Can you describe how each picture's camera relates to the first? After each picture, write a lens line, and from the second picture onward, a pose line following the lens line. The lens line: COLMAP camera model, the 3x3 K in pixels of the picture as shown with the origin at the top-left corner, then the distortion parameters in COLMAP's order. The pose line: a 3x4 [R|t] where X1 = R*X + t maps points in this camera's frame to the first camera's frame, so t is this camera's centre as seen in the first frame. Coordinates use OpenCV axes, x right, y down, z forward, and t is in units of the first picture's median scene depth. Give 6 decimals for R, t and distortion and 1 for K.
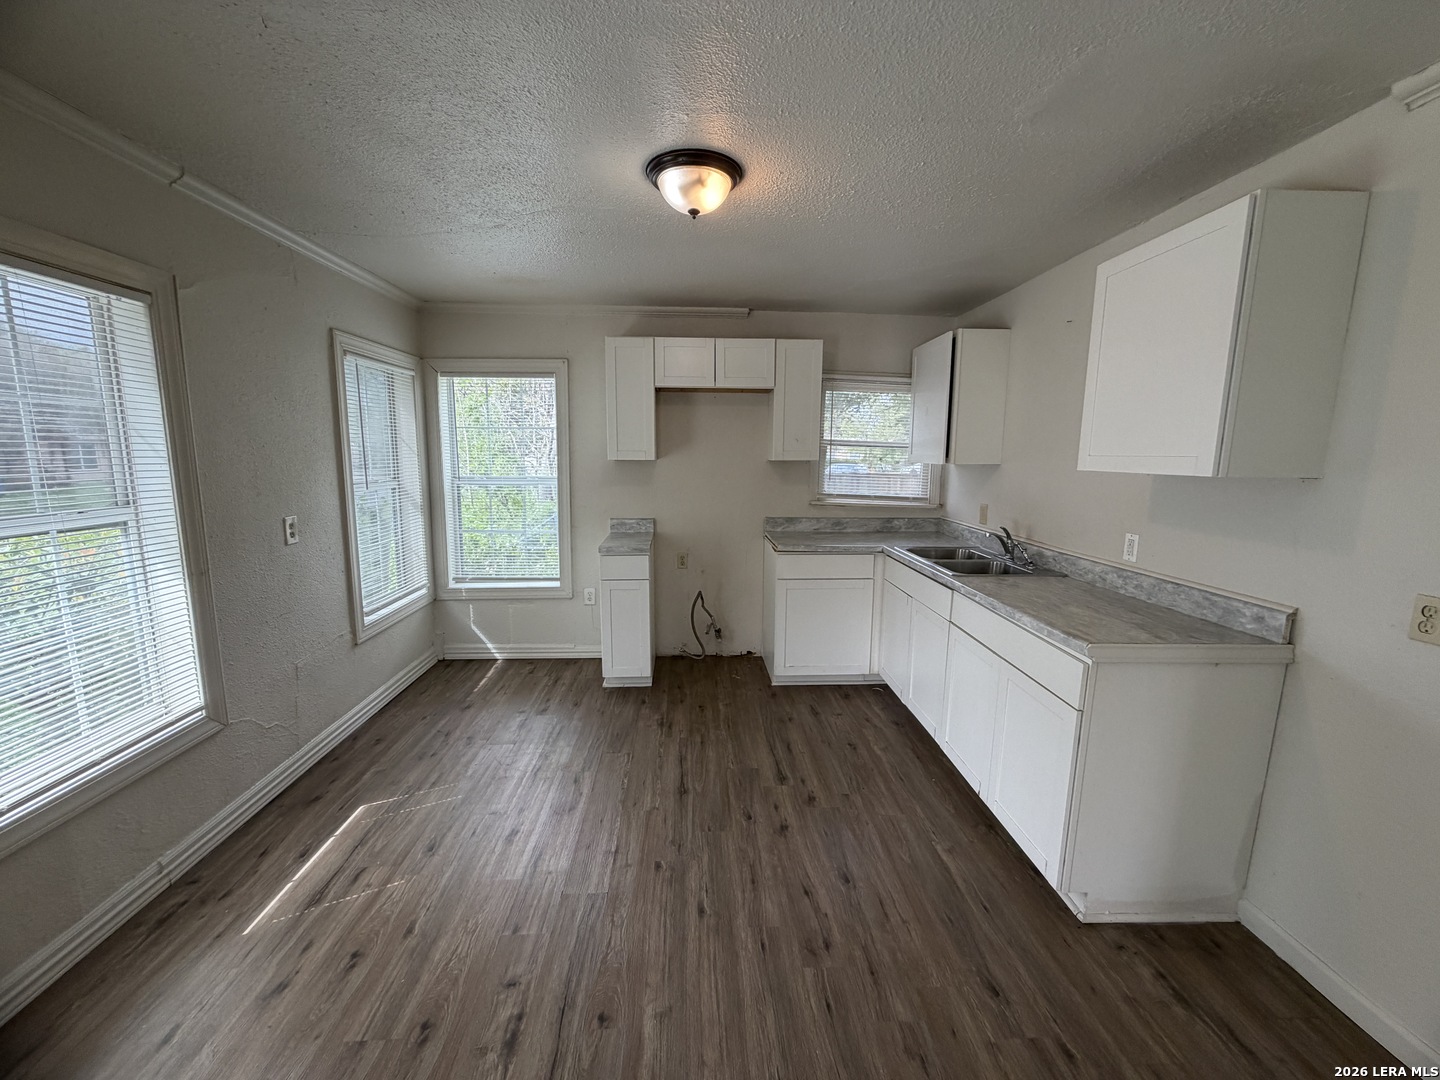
lens RADIAL K [[572.4, 0, 715.7], [0, 572.4, 537.4], [0, 0, 1]] dist [-0.001559, -0.000528]
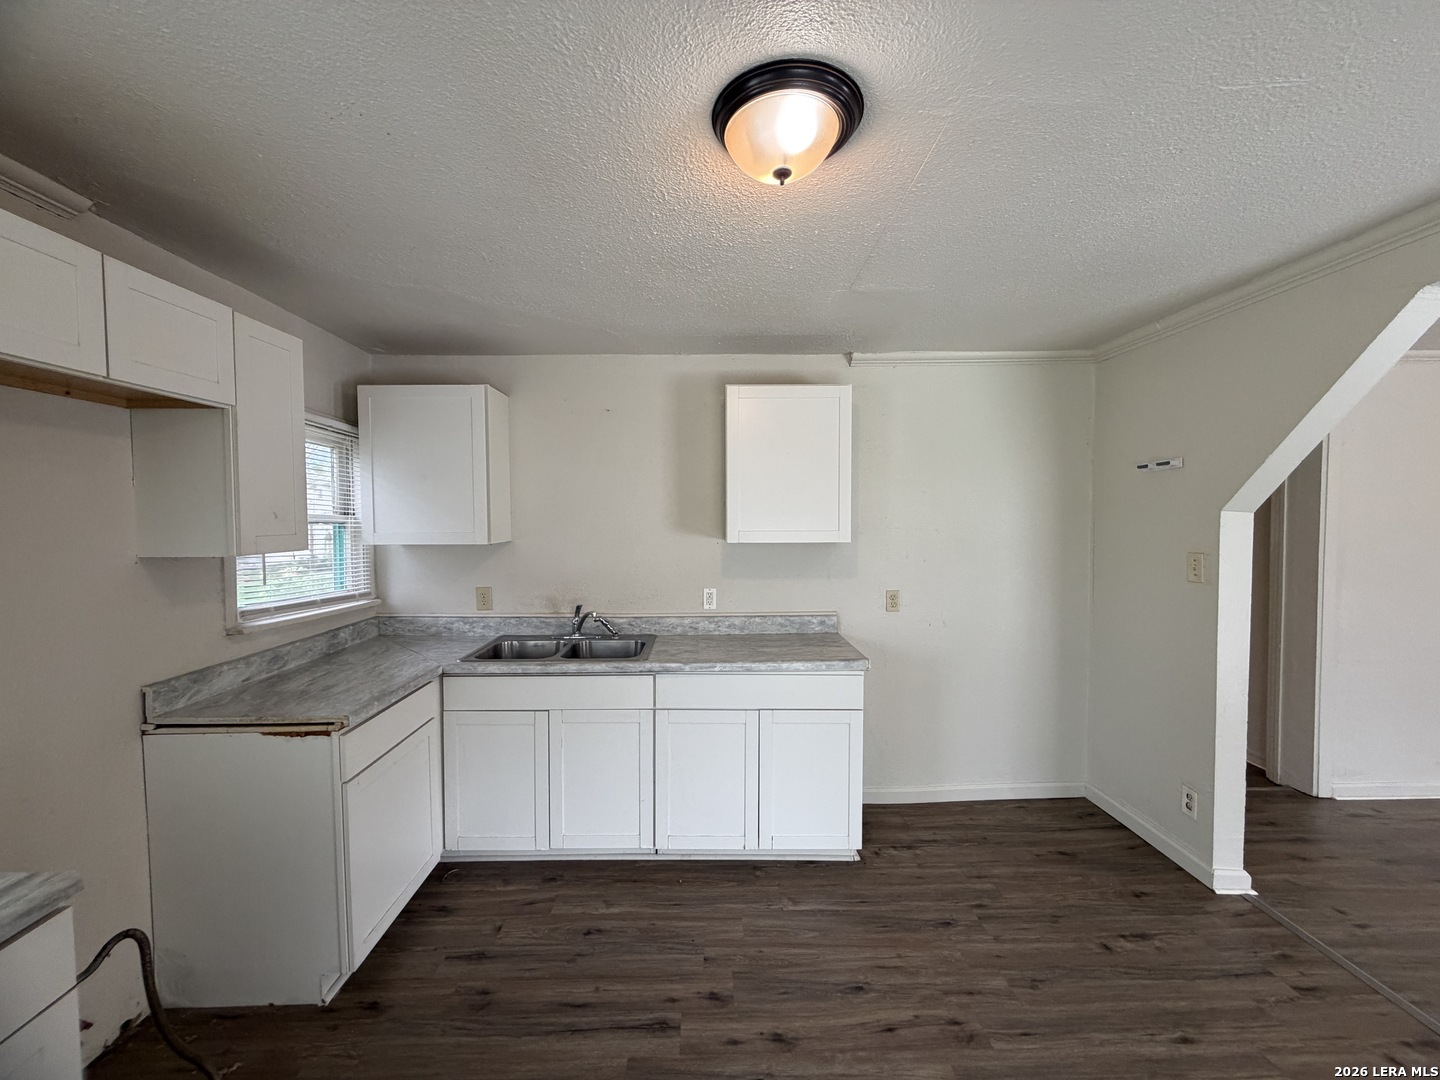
lens RADIAL K [[572.4, 0, 715.7], [0, 572.4, 537.4], [0, 0, 1]] dist [-0.001559, -0.000528]
pose [[0.028186, -0.048219, 0.998439, -0.382036], [0.149587, 0.987792, 0.043482, -0.117302], [-0.988347, 0.148128, 0.035055, 0.613674]]
